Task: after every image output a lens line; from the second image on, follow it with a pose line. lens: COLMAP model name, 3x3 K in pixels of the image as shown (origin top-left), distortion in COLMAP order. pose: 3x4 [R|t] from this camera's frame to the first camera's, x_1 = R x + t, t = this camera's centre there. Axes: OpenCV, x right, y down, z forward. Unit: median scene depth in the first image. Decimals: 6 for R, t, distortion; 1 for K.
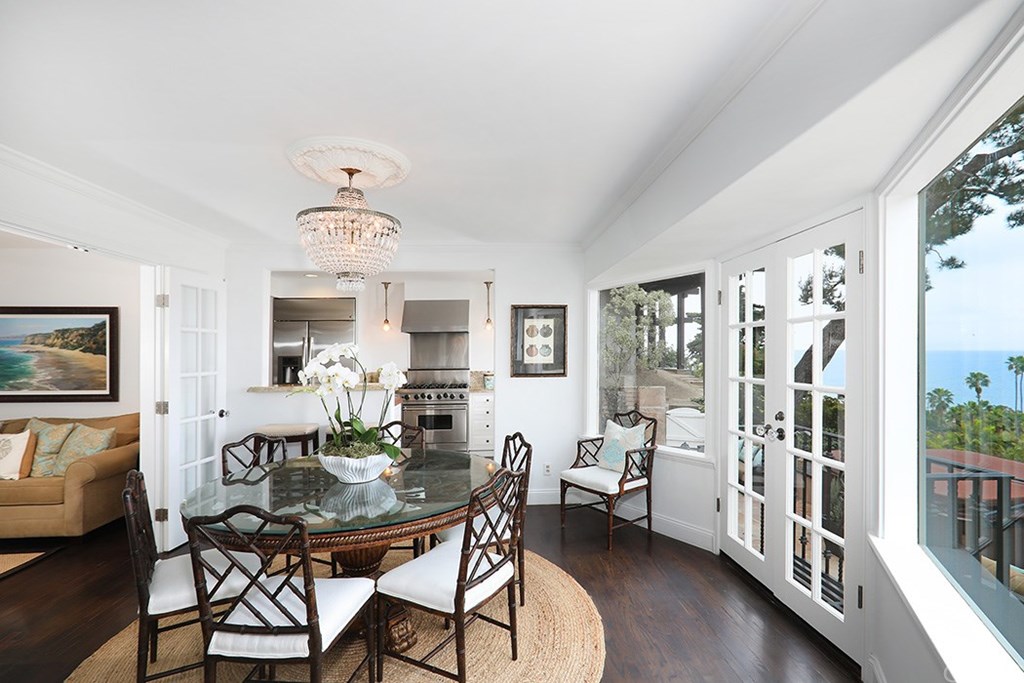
lens RADIAL K [[457.8, 0, 522.9], [0, 457.8, 344.3], [0, 0, 1]] dist [-0.008278, 0.000531]
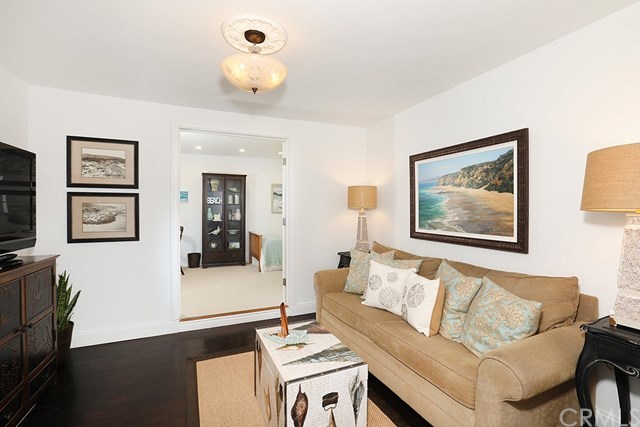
lens RADIAL K [[286.1, 0, 321.2], [0, 286.1, 214.4], [0, 0, 1]] dist [-0.008278, 0.000531]
pose [[0.318850, 0.021848, -0.947553, -0.559261], [0.013683, 0.999524, 0.027650, 0.043326], [0.947706, -0.021782, 0.318399, 0.531773]]
